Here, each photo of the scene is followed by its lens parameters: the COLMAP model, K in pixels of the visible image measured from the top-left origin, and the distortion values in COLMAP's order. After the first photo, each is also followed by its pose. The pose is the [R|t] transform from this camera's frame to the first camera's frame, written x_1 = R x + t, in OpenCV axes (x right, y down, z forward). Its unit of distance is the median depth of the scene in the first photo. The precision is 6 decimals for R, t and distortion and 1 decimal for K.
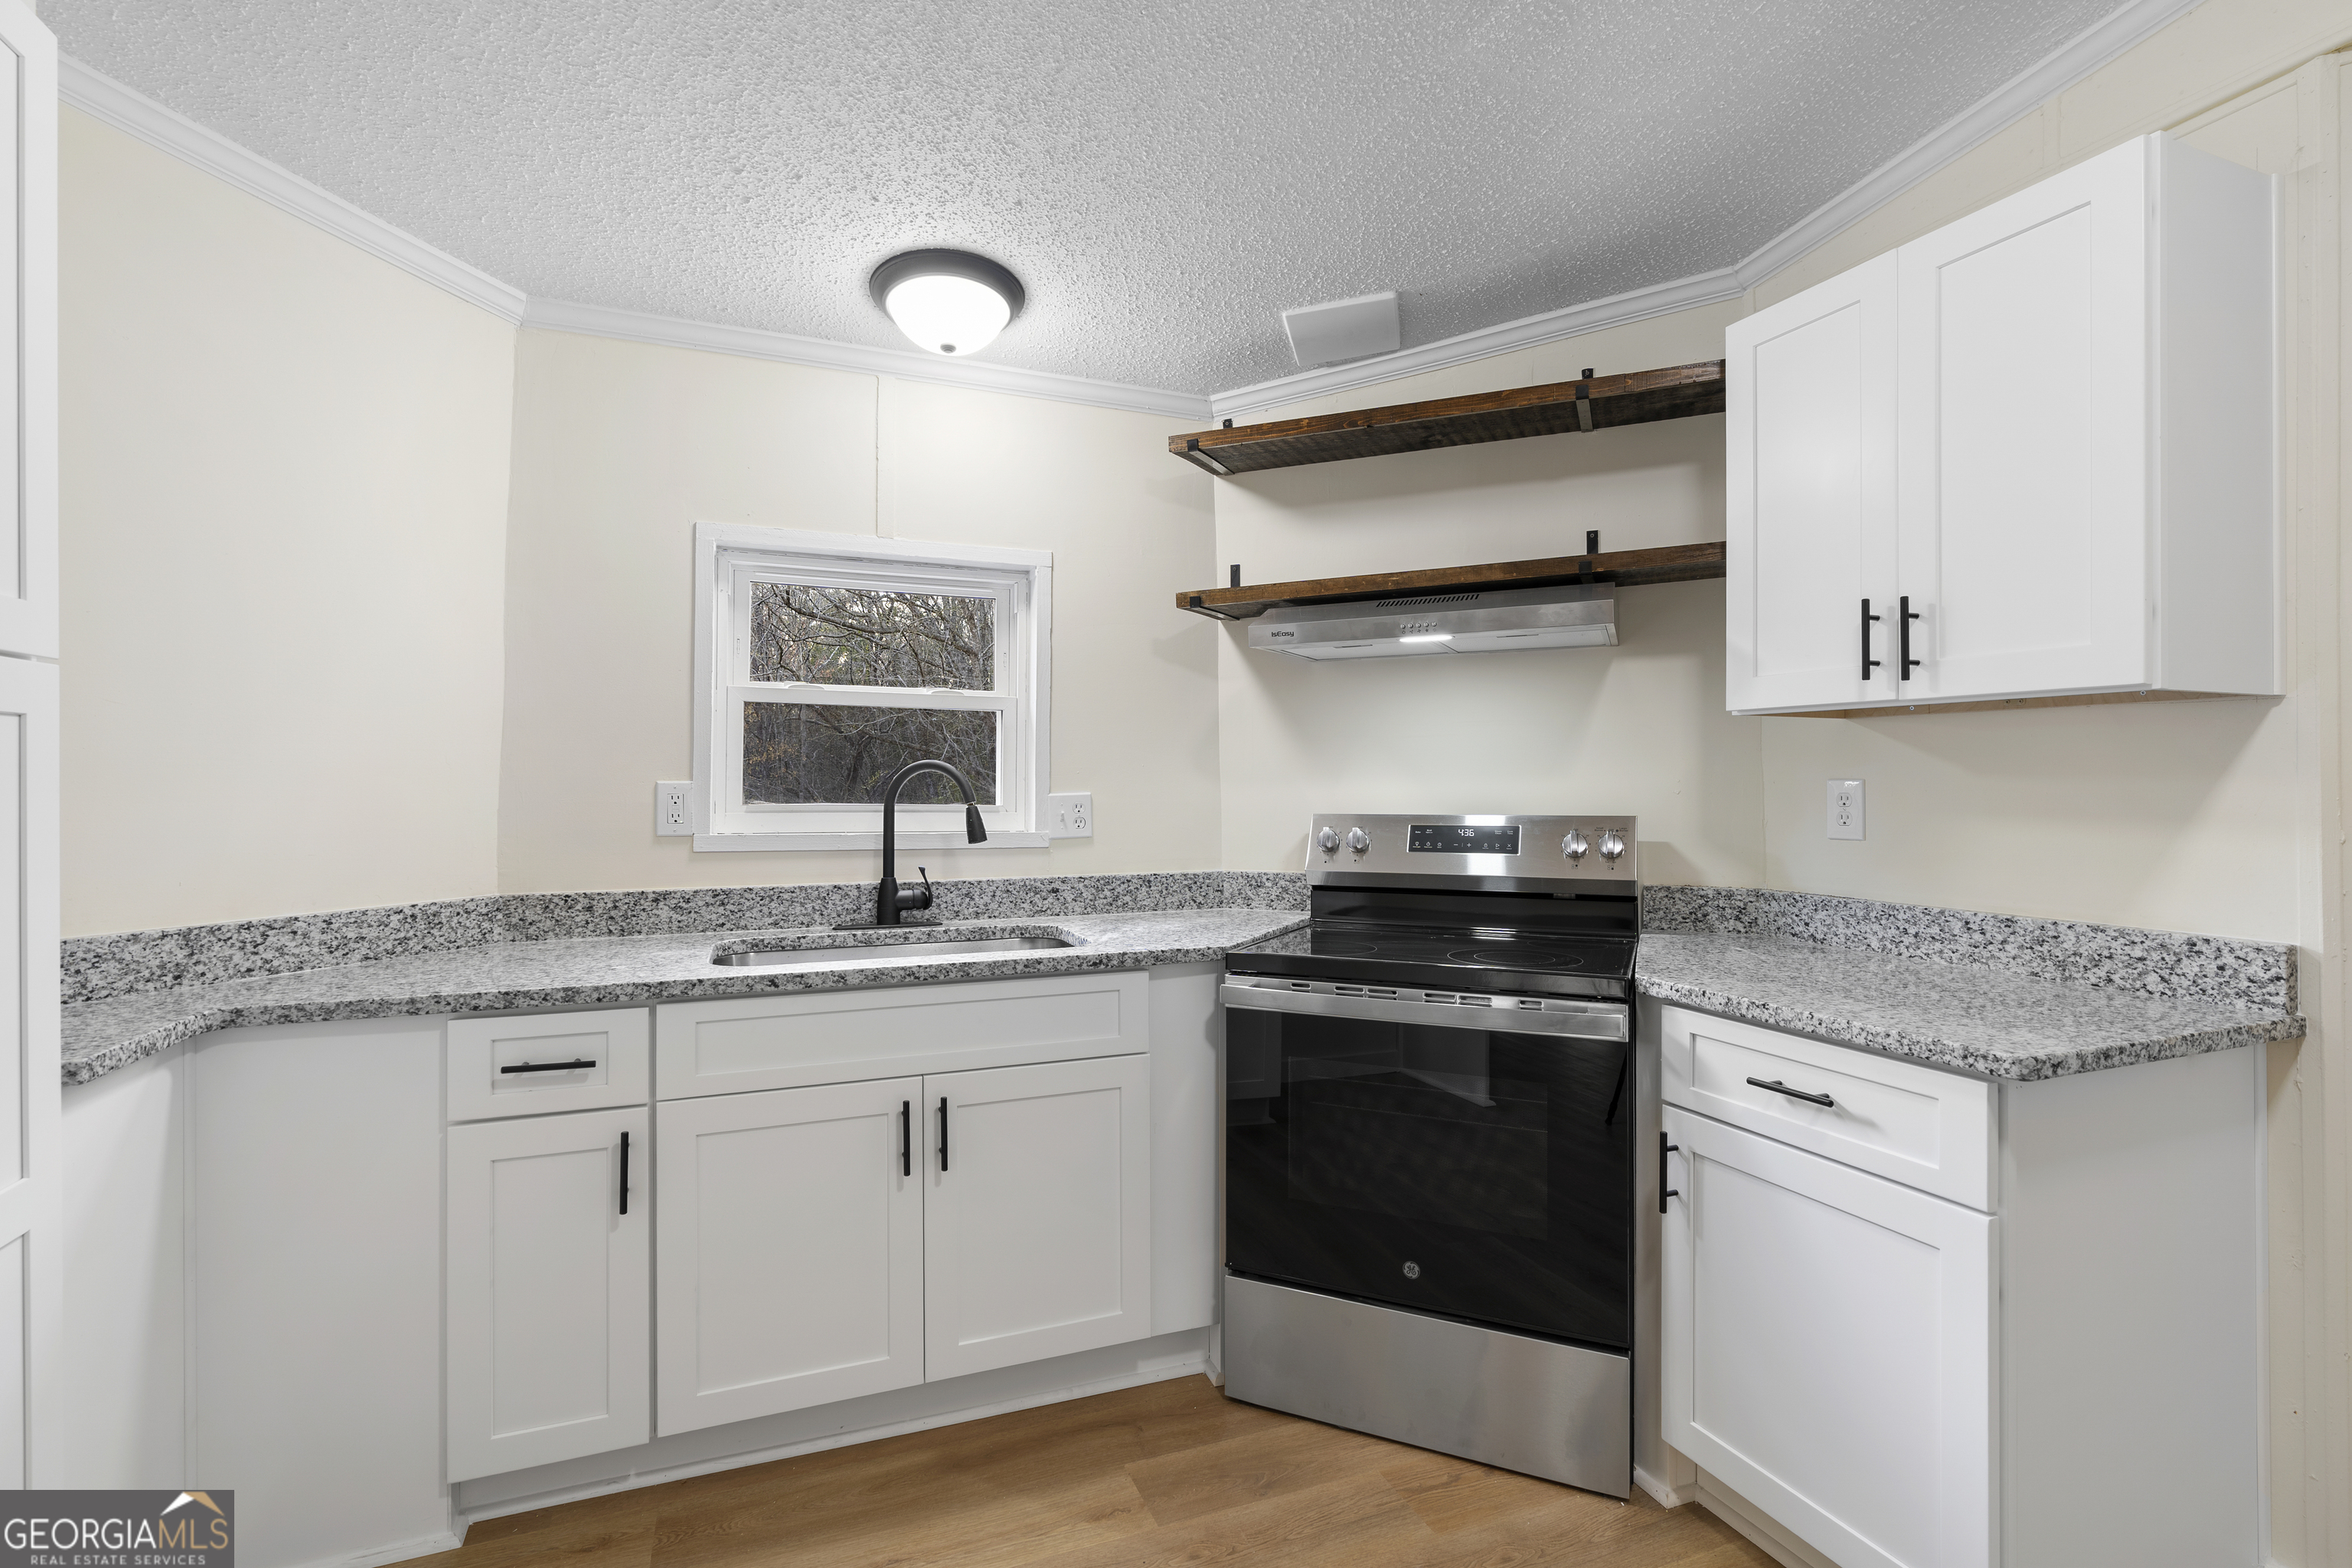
lens RADIAL K [[1081.8, 0, 1204.2], [0, 1081.8, 764.2], [0, 0, 1]] dist [-0.016867, 0.009730]
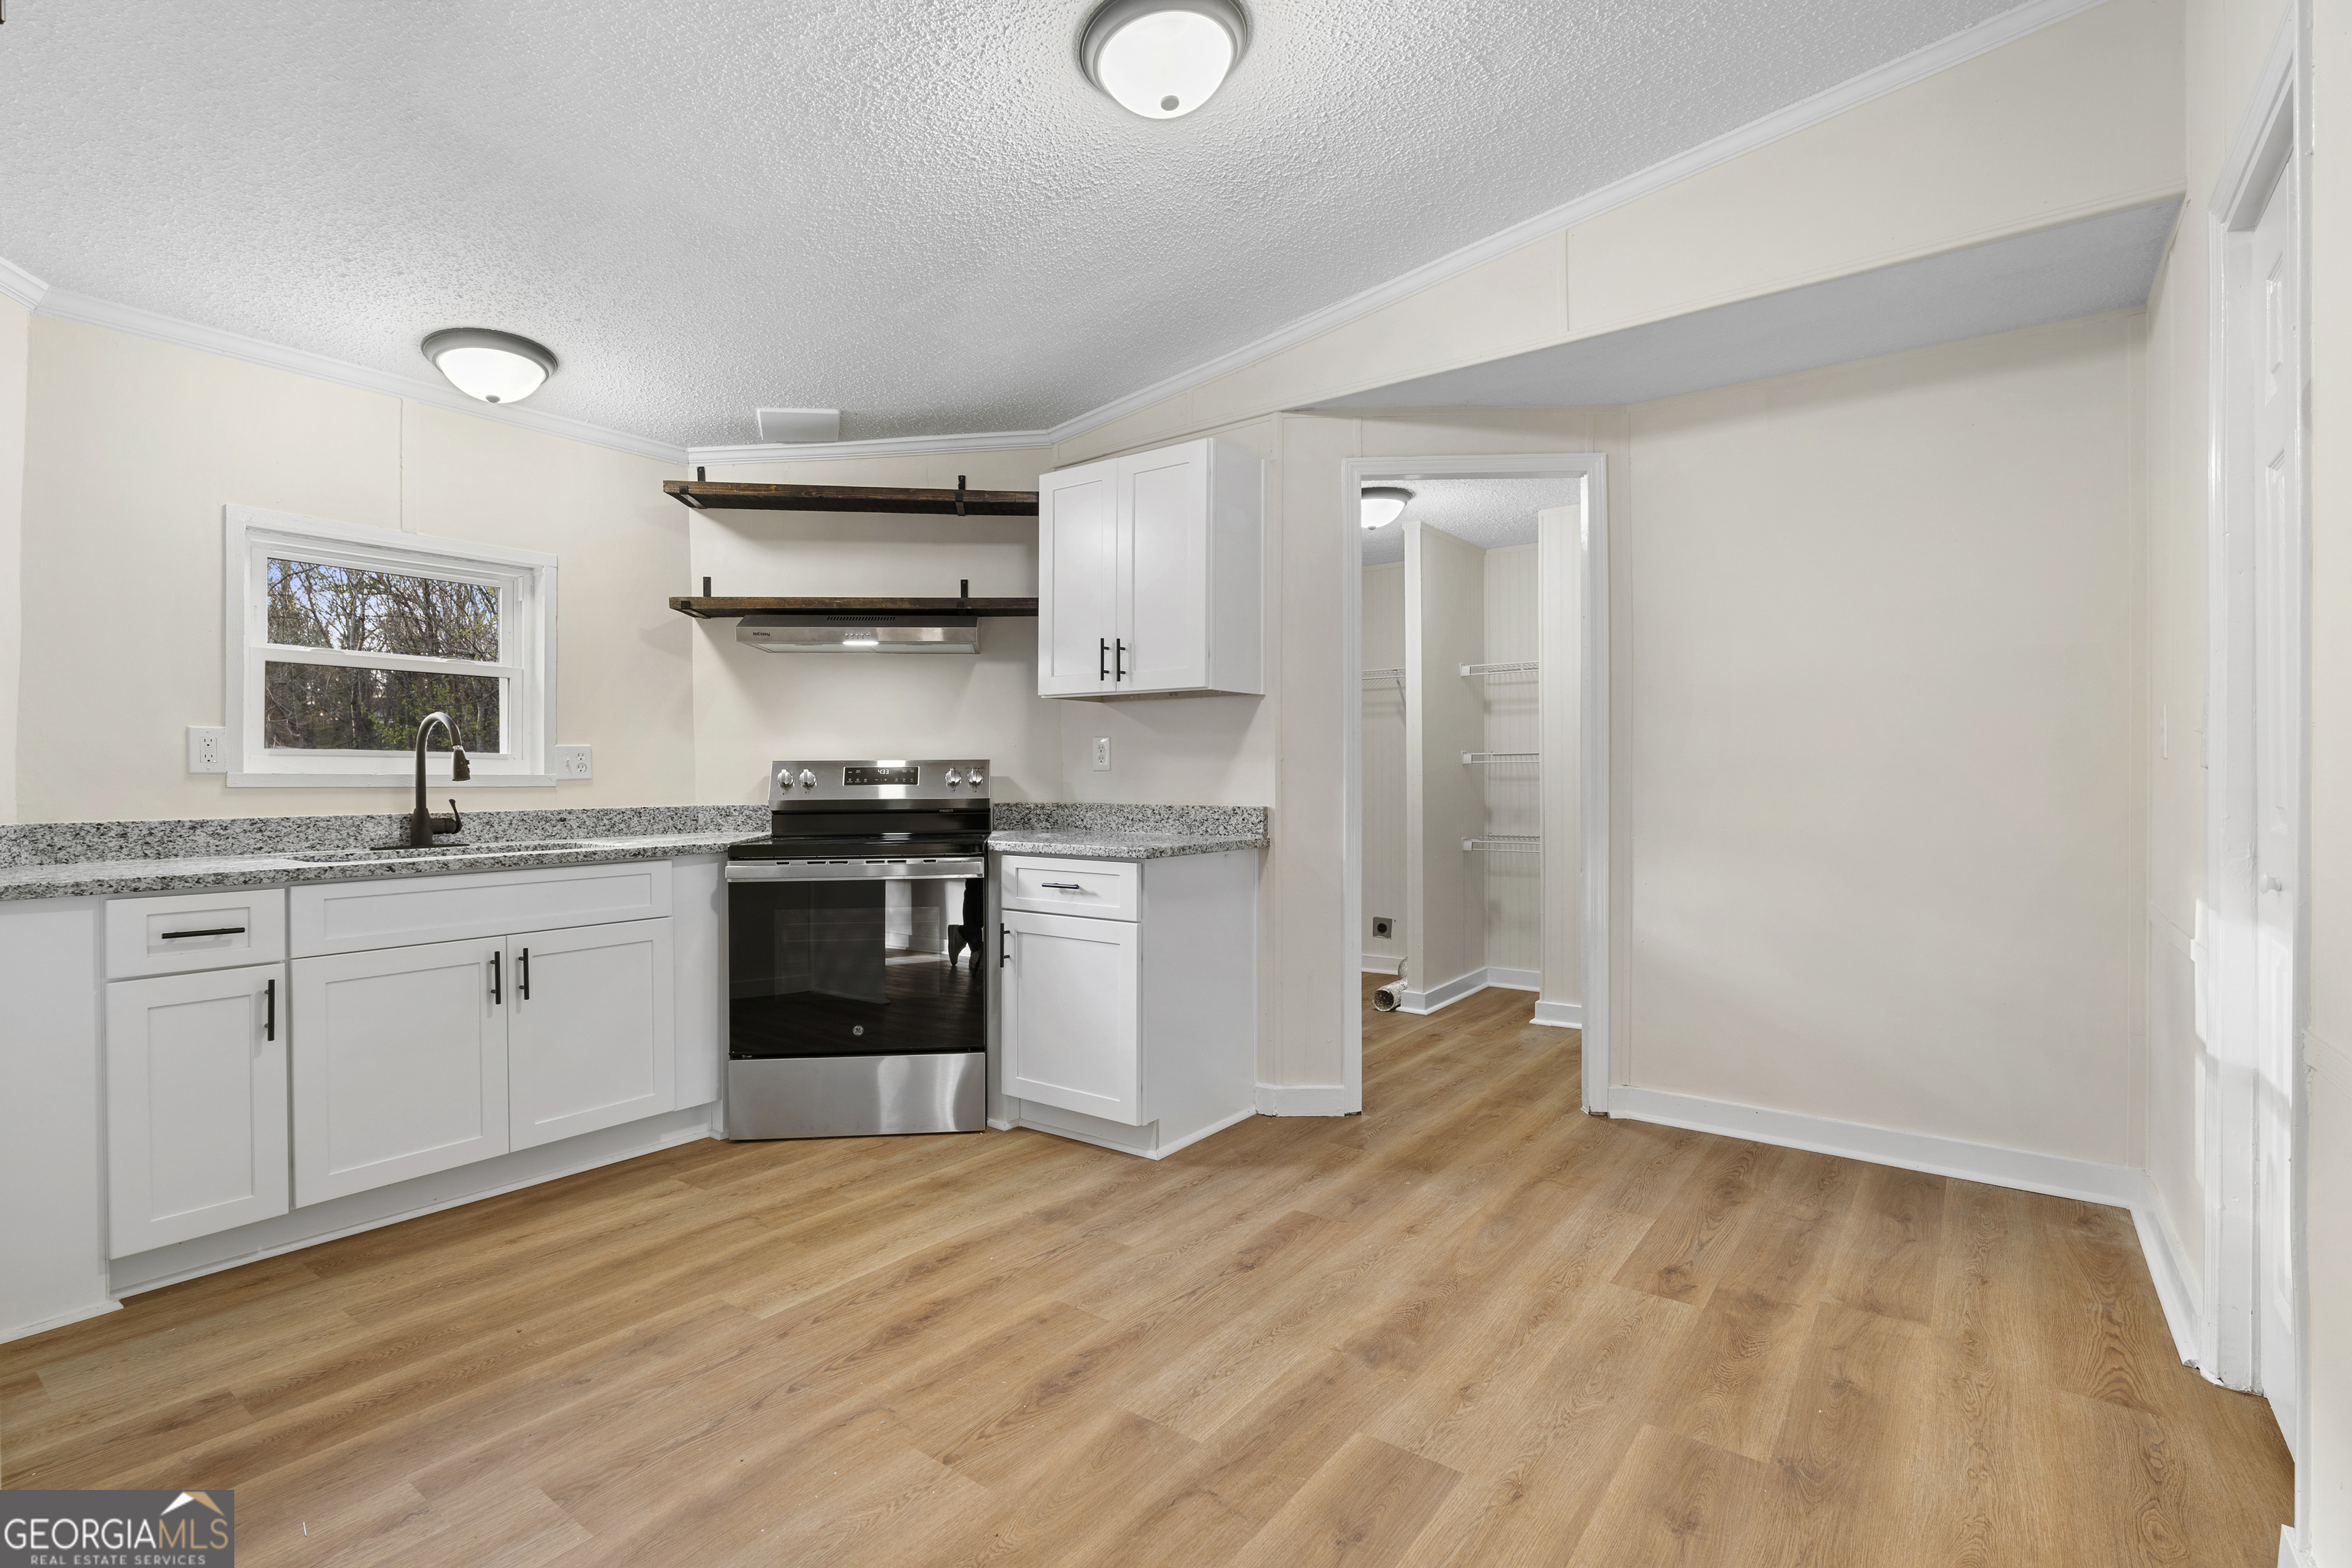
lens RADIAL K [[1076.7, 0, 1188.3], [0, 1076.7, 770.9], [0, 0, 1]] dist [-0.003873, 0.000505]
pose [[0.849901, -0.002224, 0.526938, -0.212256], [-0.004388, 0.999927, 0.011298, 0.048442], [-0.526925, -0.011914, 0.849829, -0.568864]]
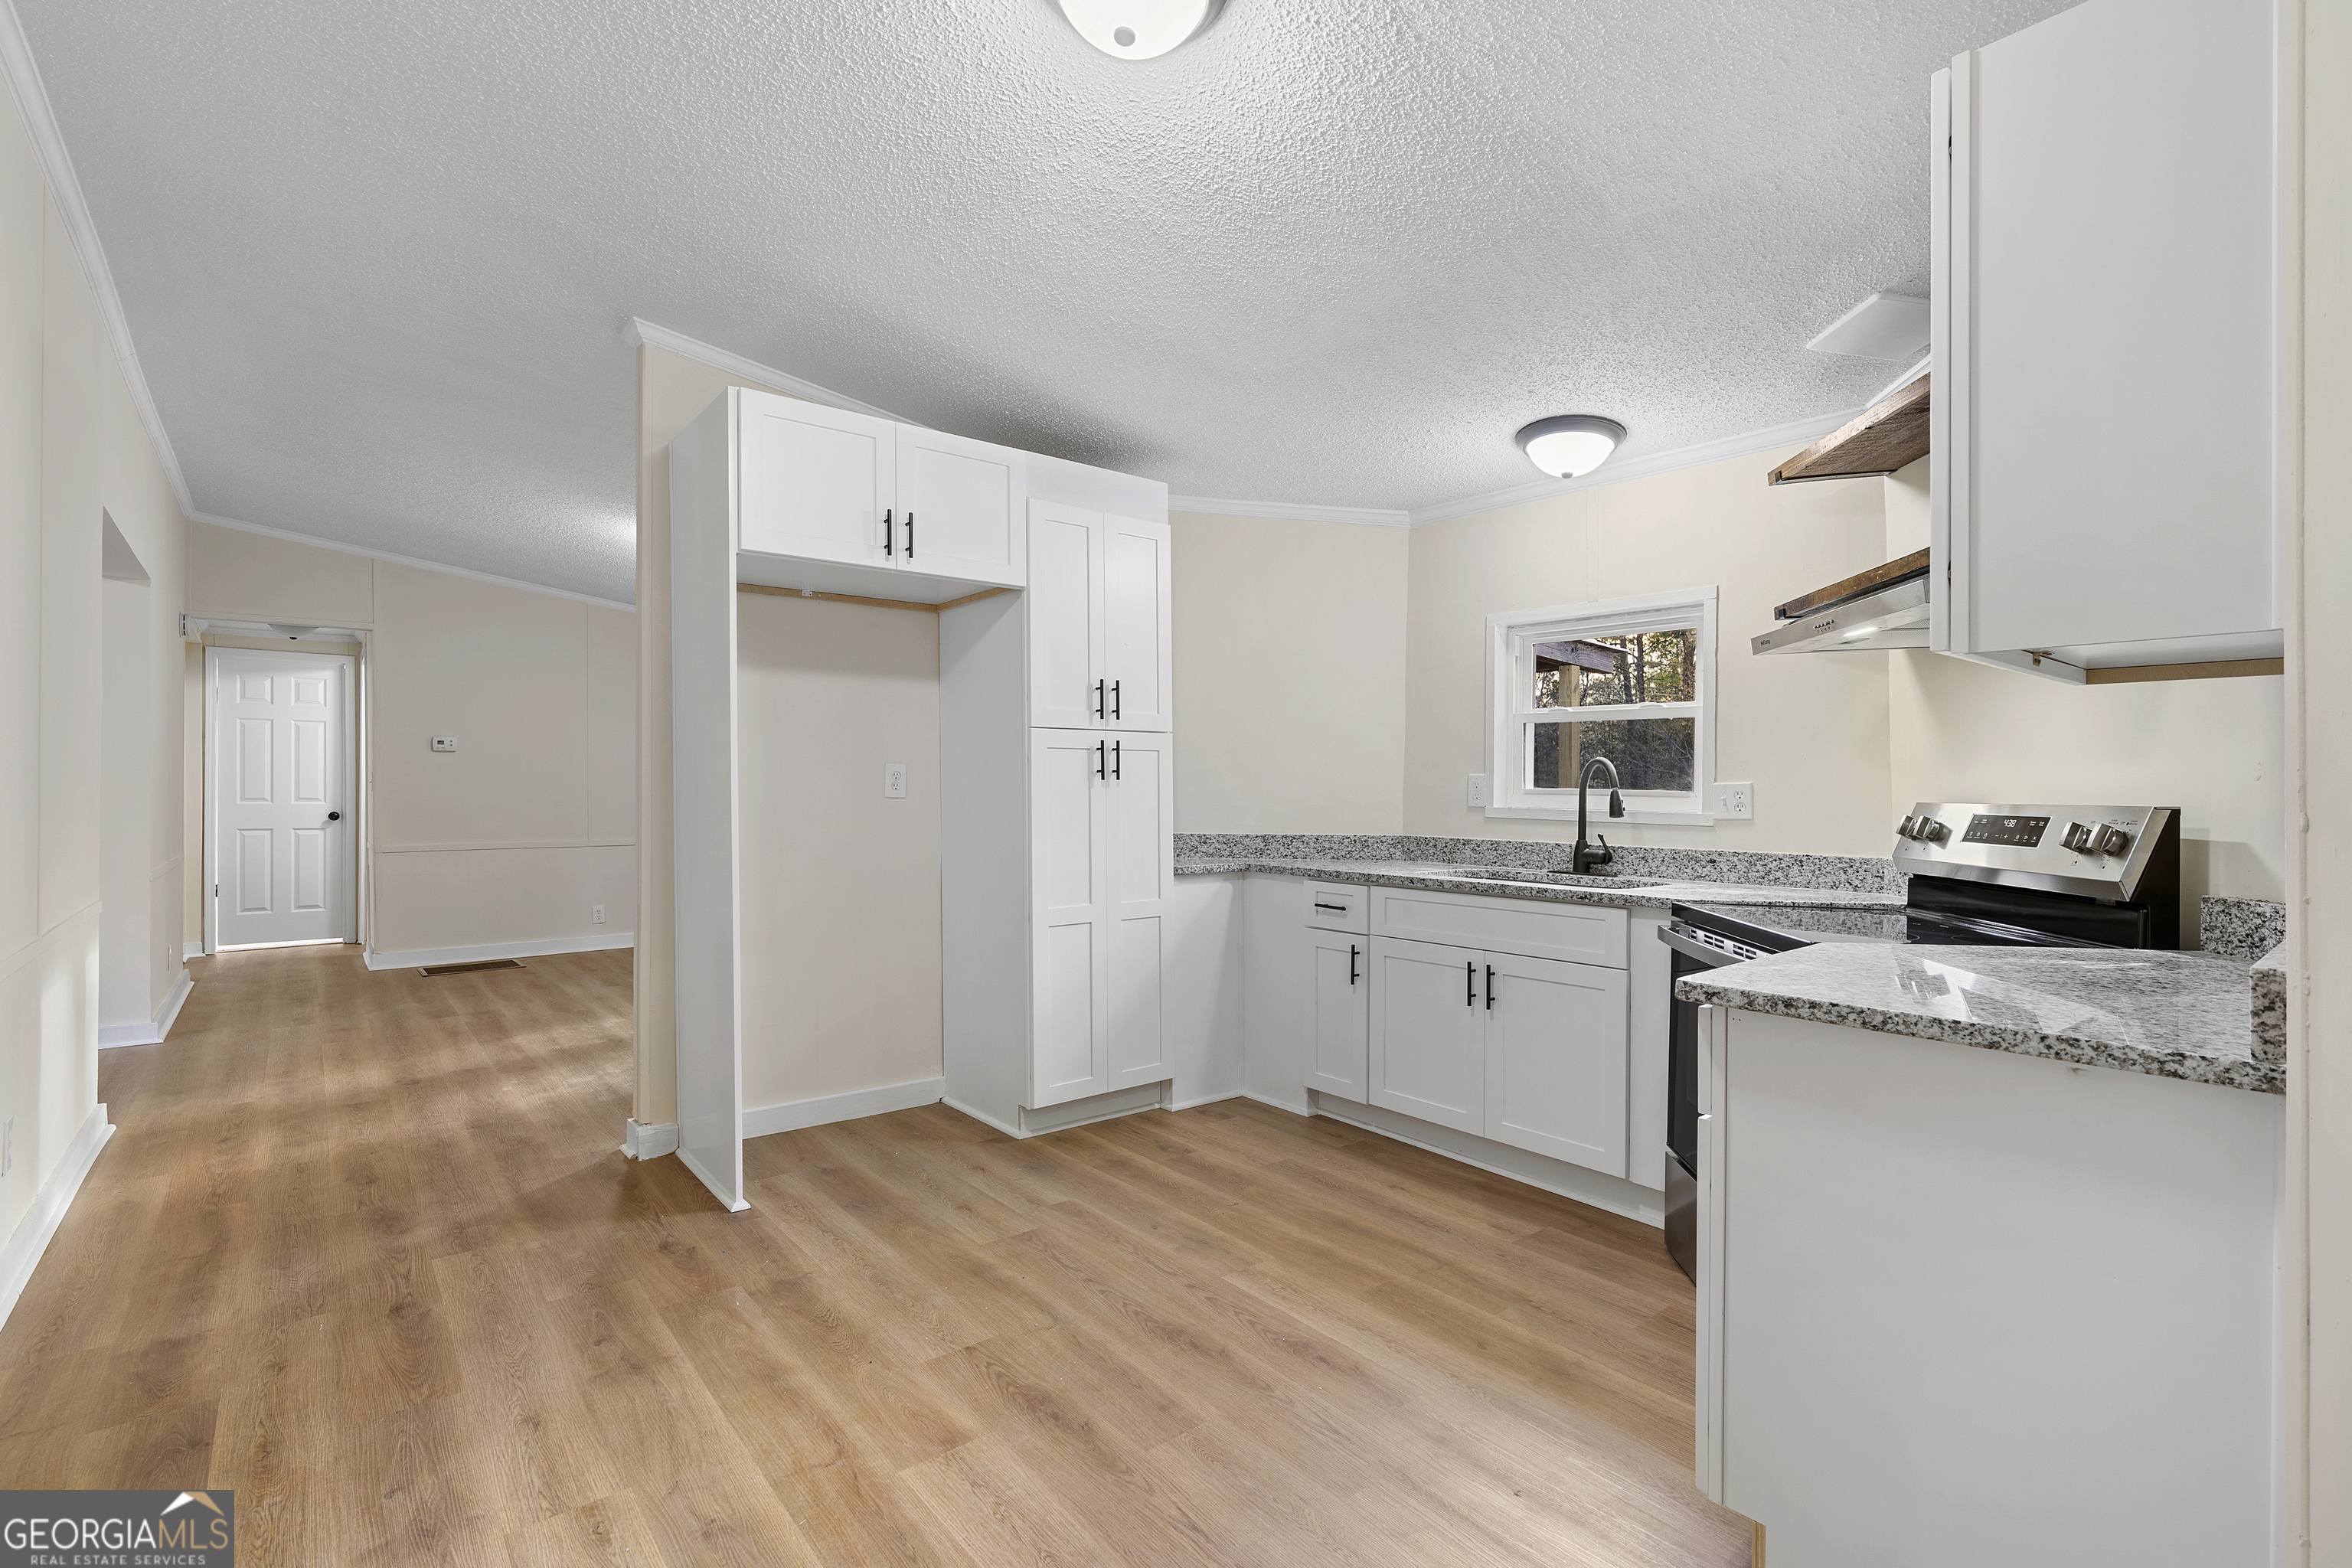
lens RADIAL K [[1099.5, 0, 1135.3], [0, 1099.5, 787.1], [0, 0, 1]] dist [-0.001945, 0.000010]
pose [[0.269774, 0.002141, -0.962921, 1.052152], [0.010795, 0.999928, 0.005248, 0.022097], [0.962863, -0.011811, 0.269732, 0.035676]]
